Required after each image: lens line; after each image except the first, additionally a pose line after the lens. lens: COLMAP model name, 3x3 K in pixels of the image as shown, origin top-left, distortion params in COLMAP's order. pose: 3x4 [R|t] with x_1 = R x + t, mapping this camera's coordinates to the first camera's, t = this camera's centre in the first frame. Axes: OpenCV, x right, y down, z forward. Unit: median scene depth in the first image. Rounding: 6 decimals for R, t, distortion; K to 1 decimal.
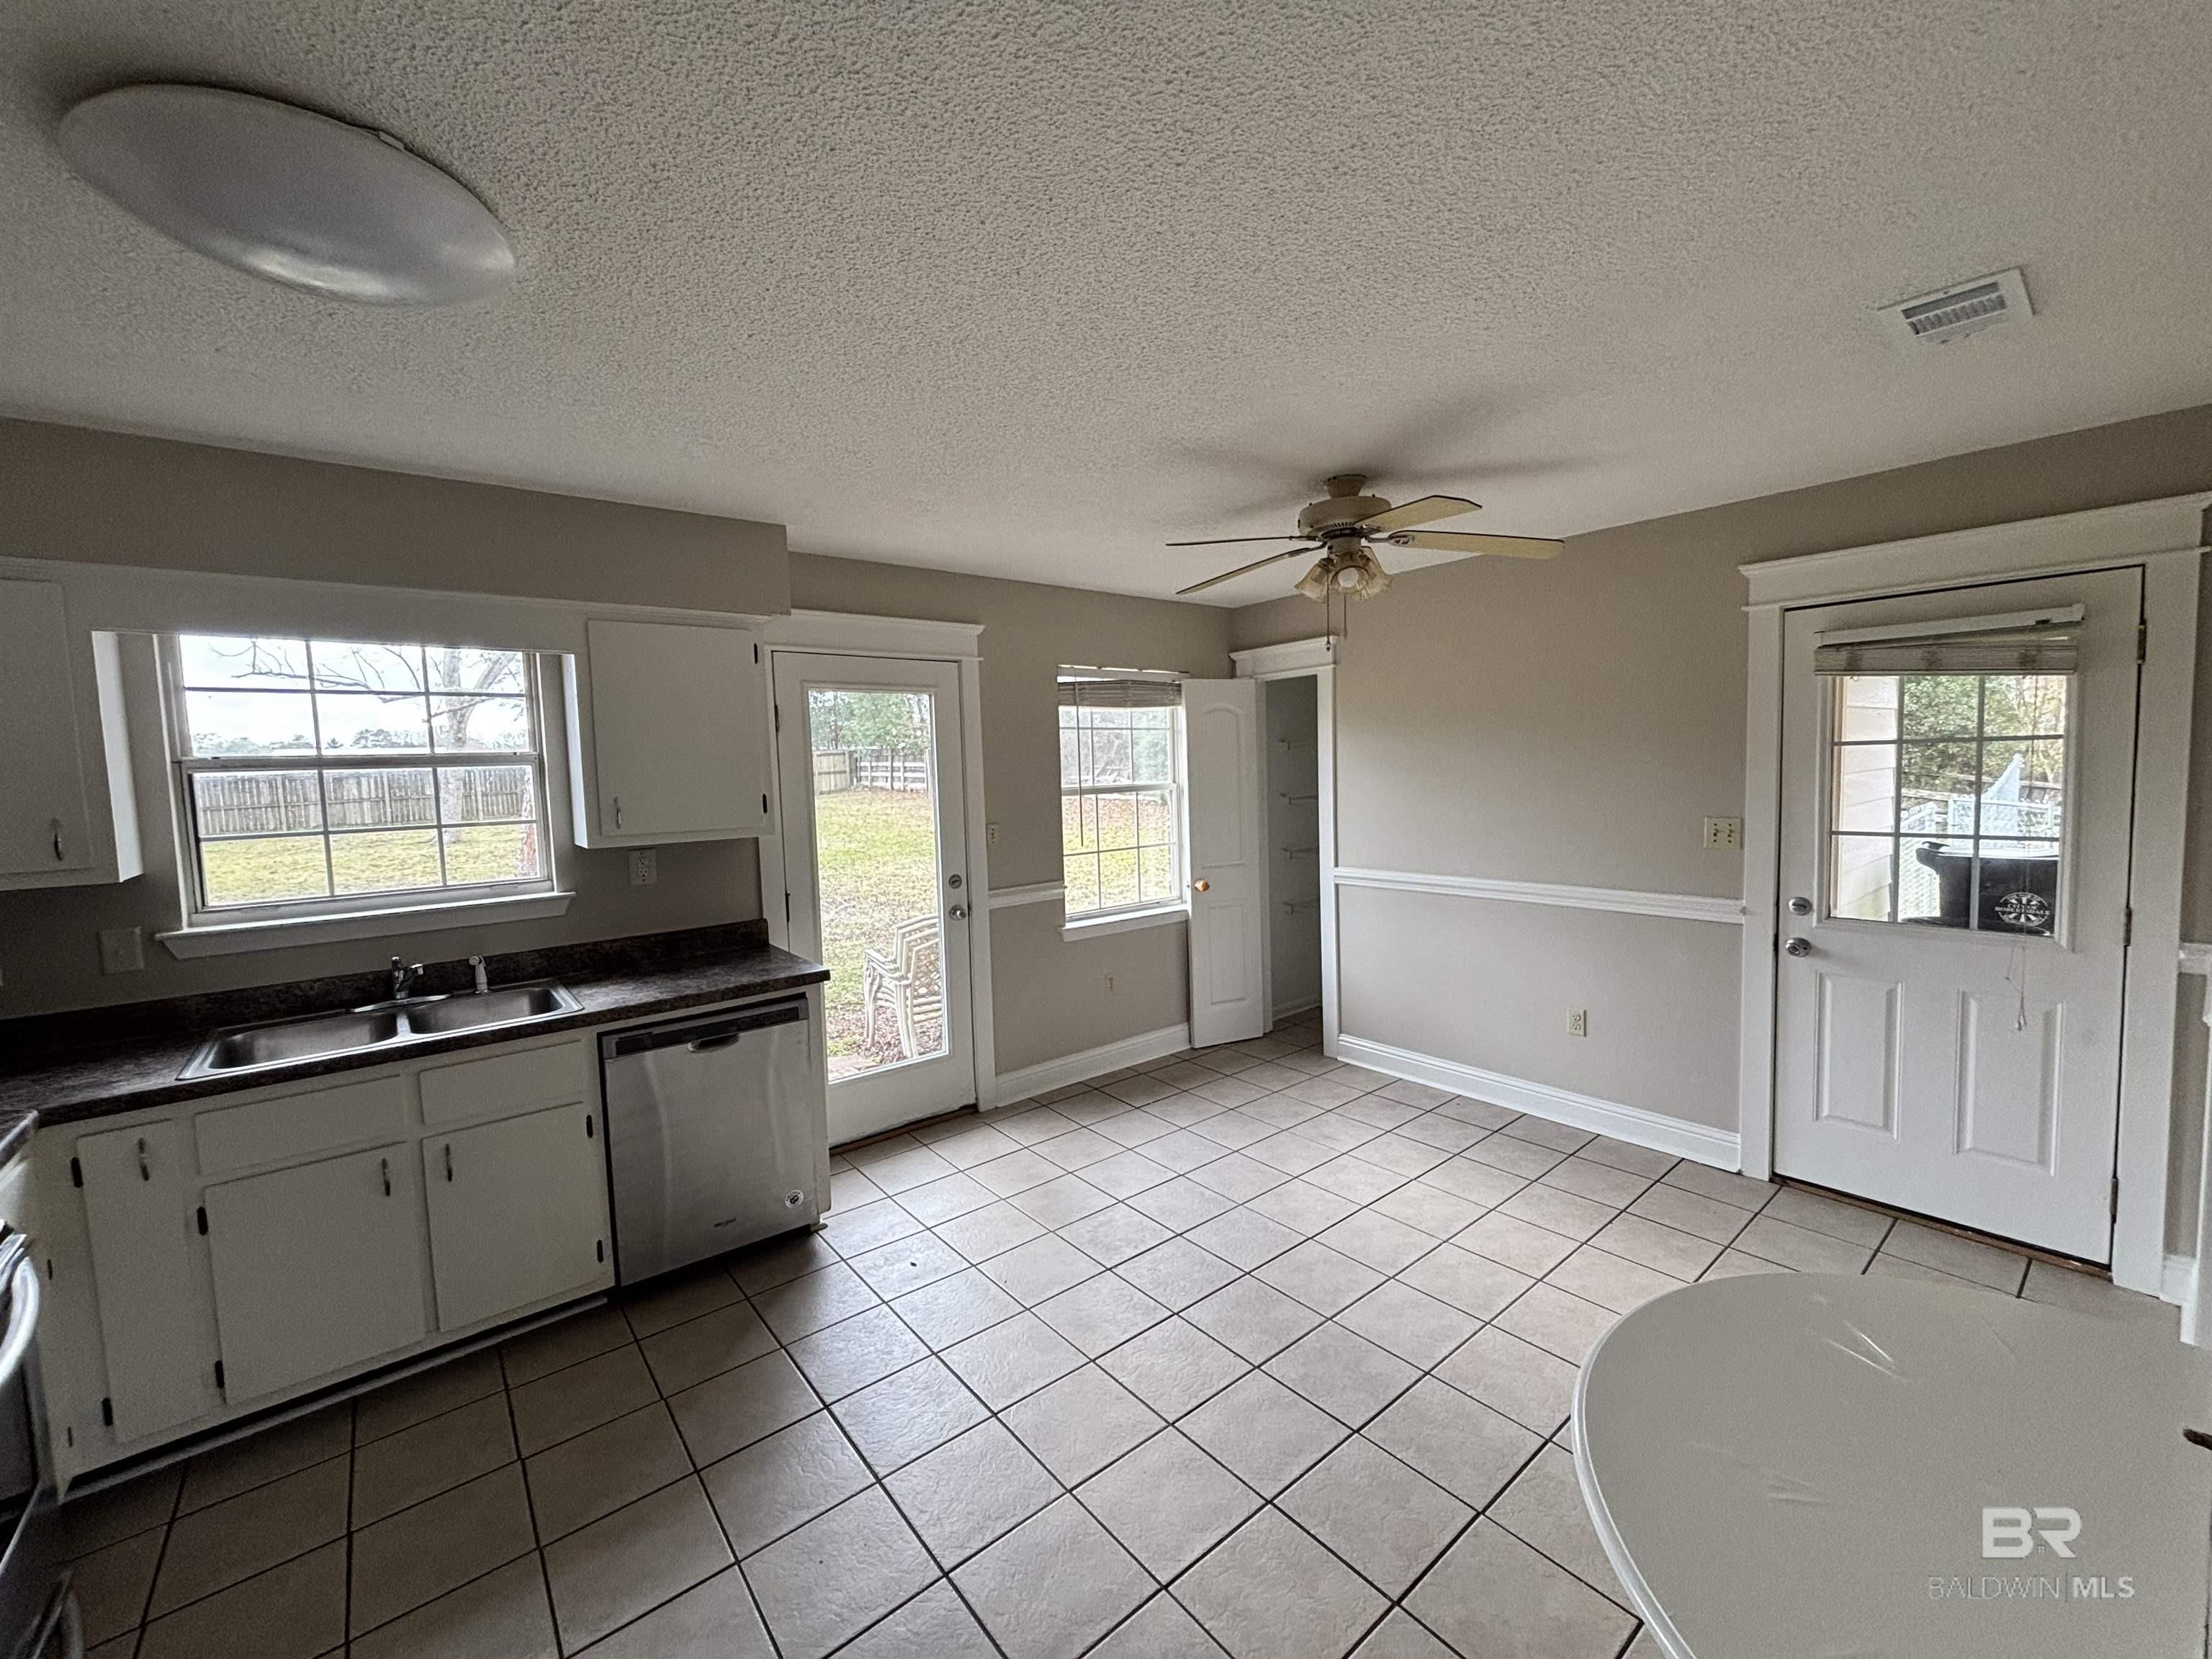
lens RADIAL K [[890.9, 0, 1106.0], [0, 890.9, 829.5], [0, 0, 1]] dist [-0.000500, 0.000250]
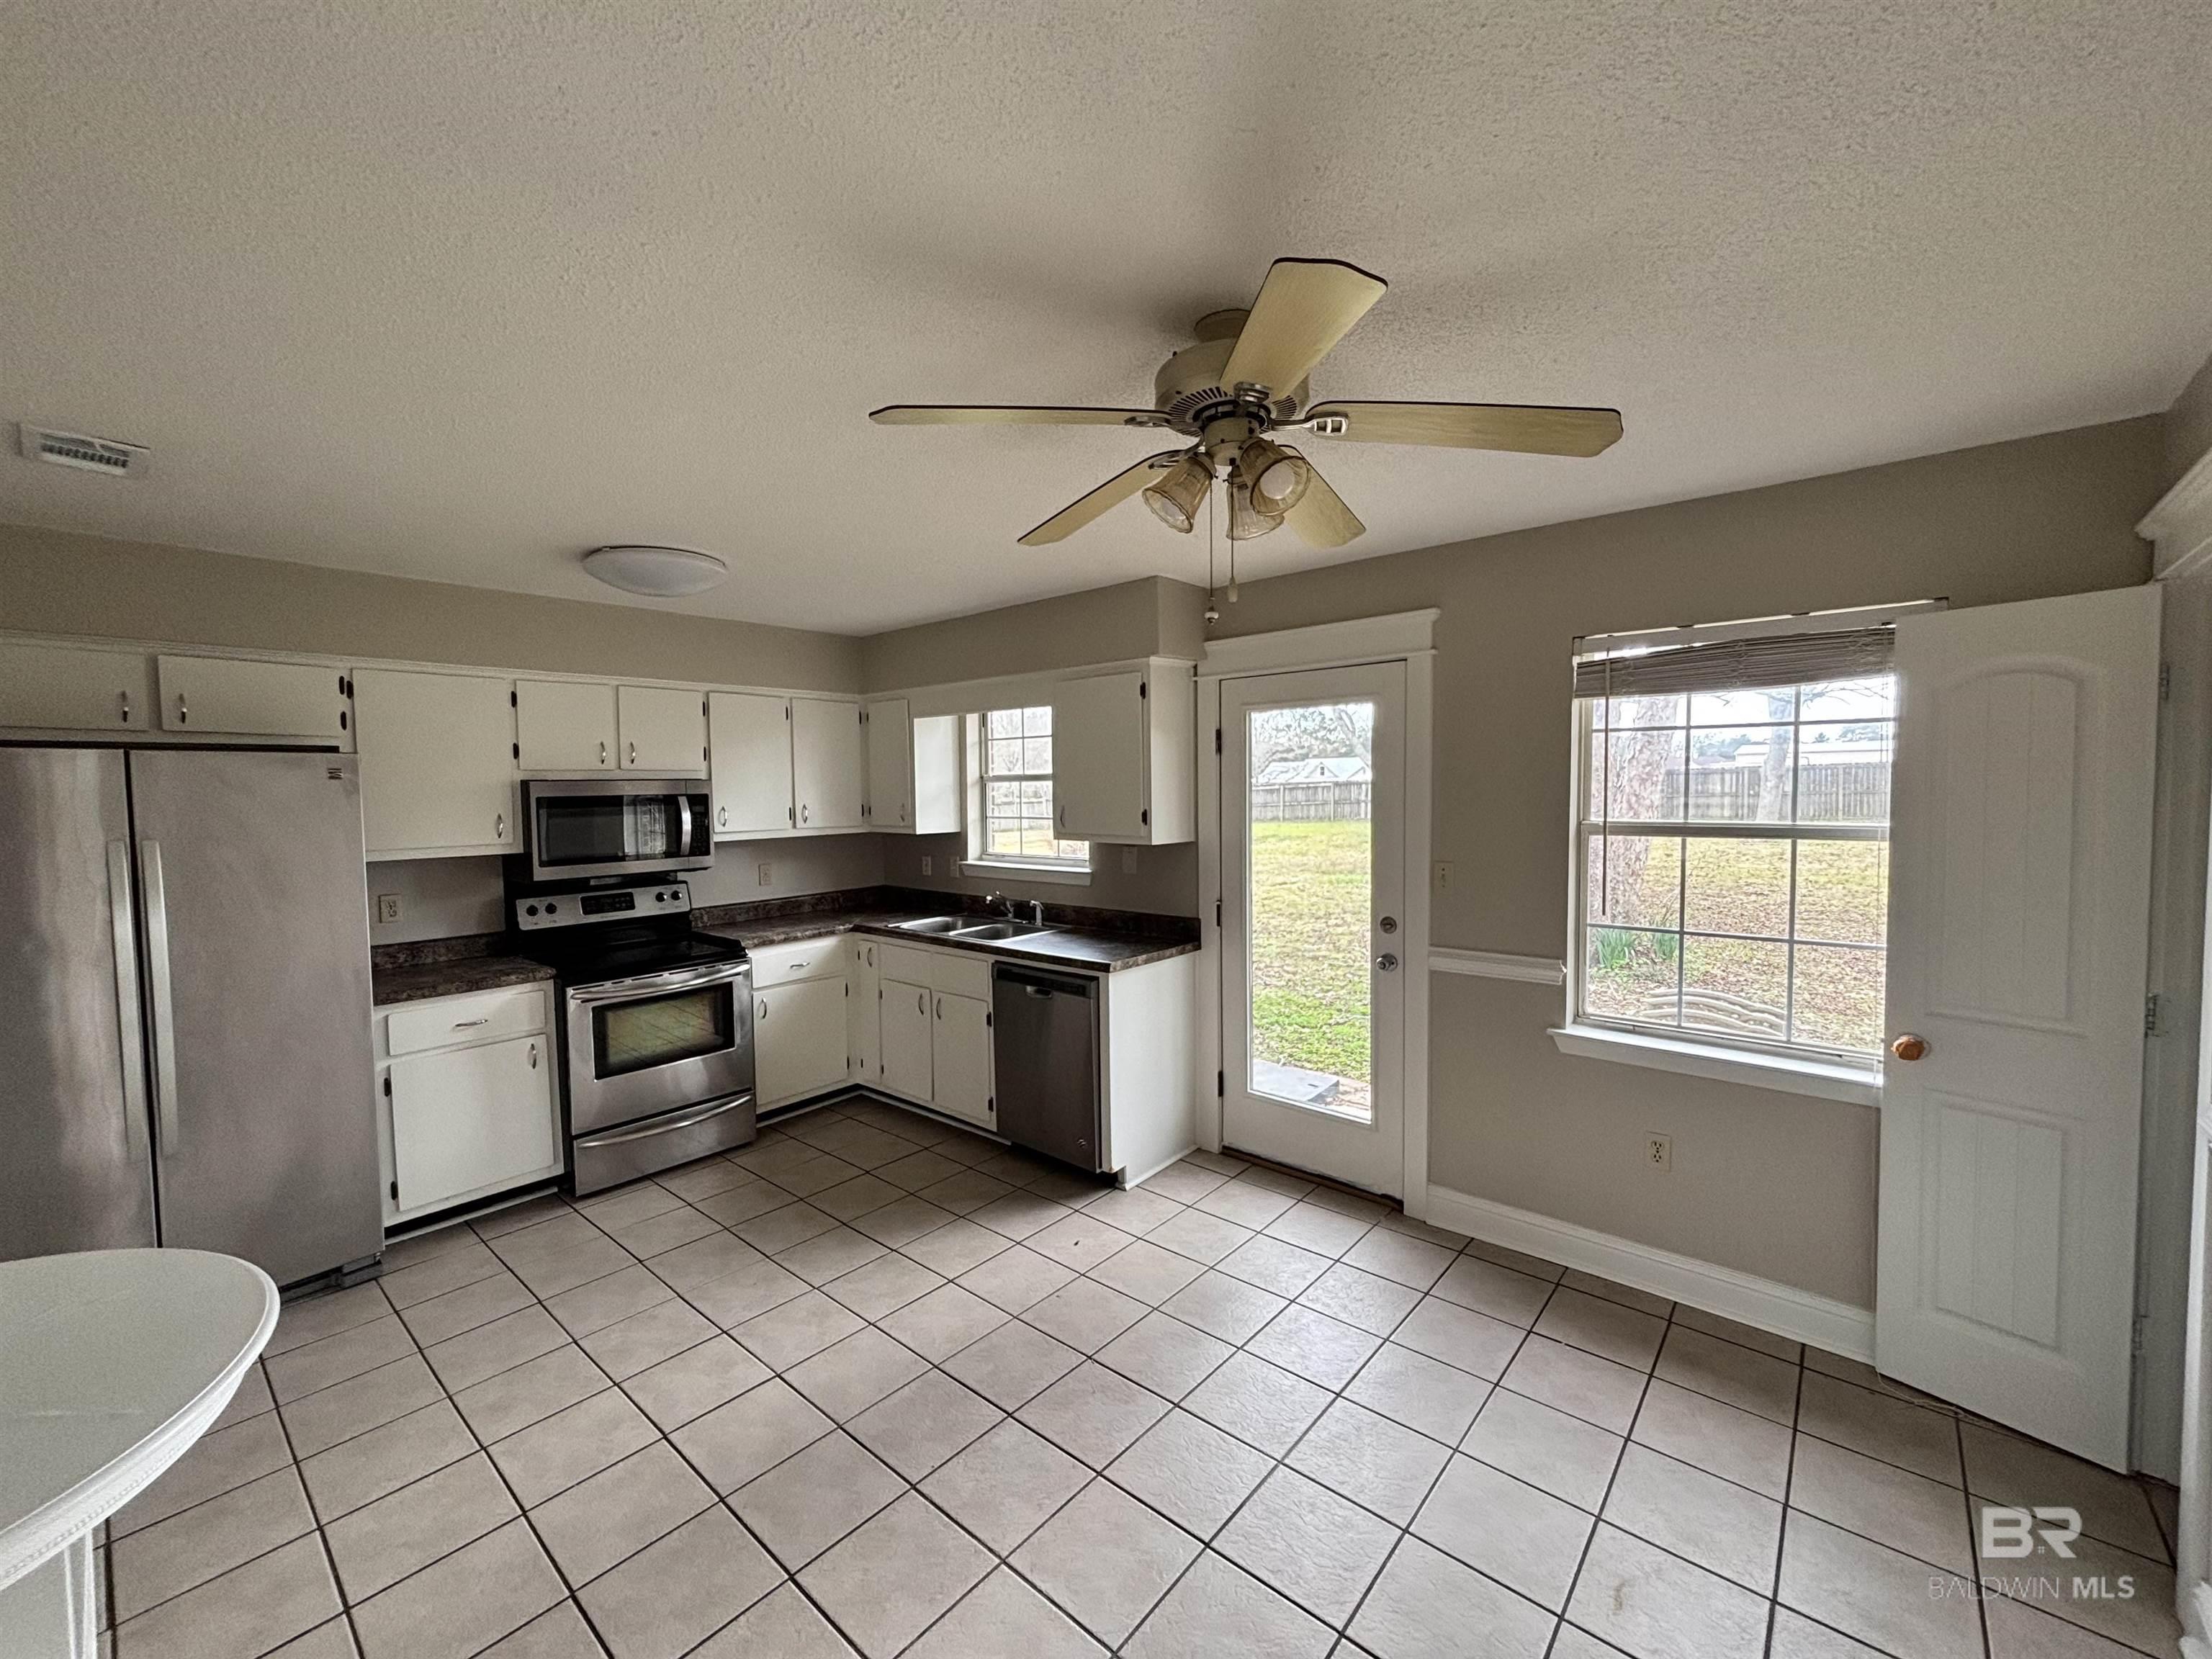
lens RADIAL K [[890.9, 0, 1106.0], [0, 890.9, 829.5], [0, 0, 1]] dist [-0.000500, 0.000250]
pose [[0.163276, 0.075125, -0.983716, 0.600275], [-0.067537, 0.995609, 0.064823, -0.066480], [0.984266, 0.055853, 0.167633, 0.593969]]
